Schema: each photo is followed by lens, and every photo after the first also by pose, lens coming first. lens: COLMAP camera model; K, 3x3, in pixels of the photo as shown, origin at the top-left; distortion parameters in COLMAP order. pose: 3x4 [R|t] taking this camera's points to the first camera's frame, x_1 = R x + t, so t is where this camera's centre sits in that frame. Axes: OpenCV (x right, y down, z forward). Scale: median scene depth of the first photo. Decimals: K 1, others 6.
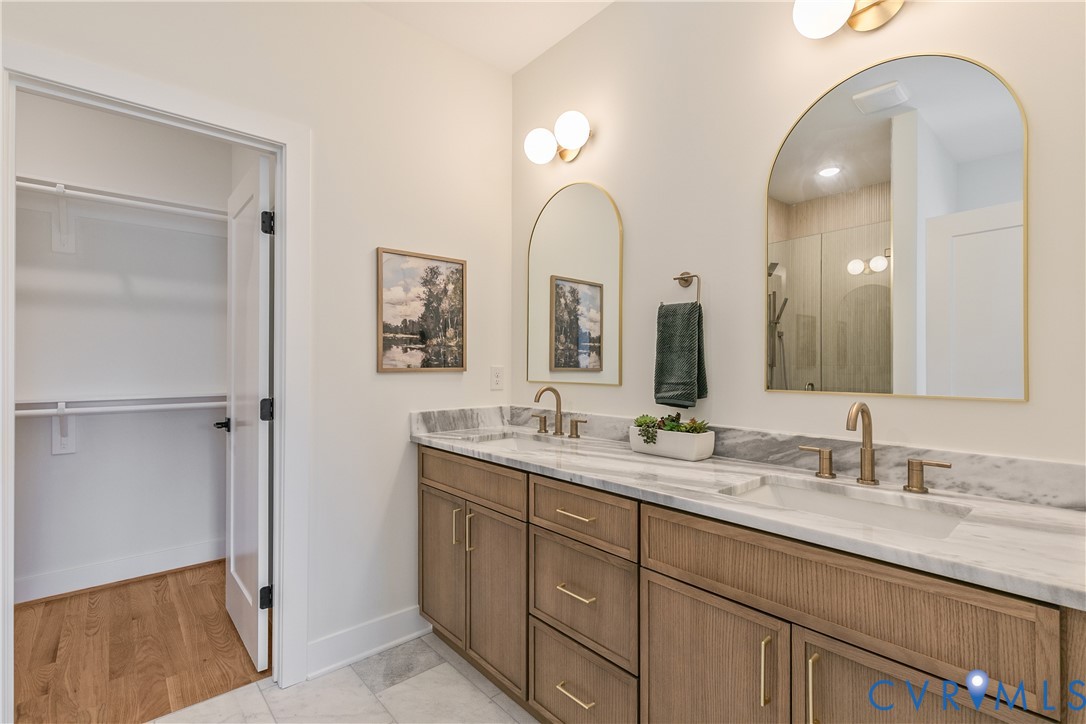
lens RADIAL K [[498.0, 0, 540.6], [0, 498.0, 369.2], [0, 0, 1]] dist [0.005385, 0.001489]
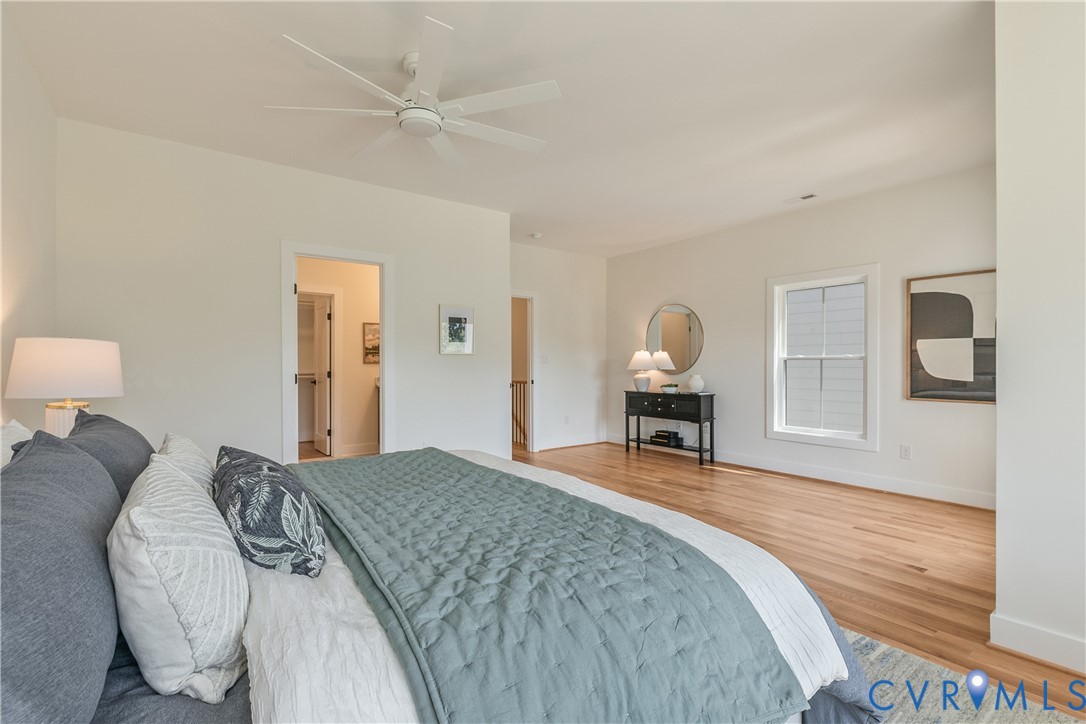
lens RADIAL K [[498.0, 0, 544.1], [0, 498.0, 363.0], [0, 0, 1]] dist [0.005385, 0.001489]
pose [[0.996676, -0.000984, -0.081464, 1.023909], [0.001579, 0.999973, 0.007241, -0.016341], [0.081455, -0.007346, 0.996650, -1.954237]]
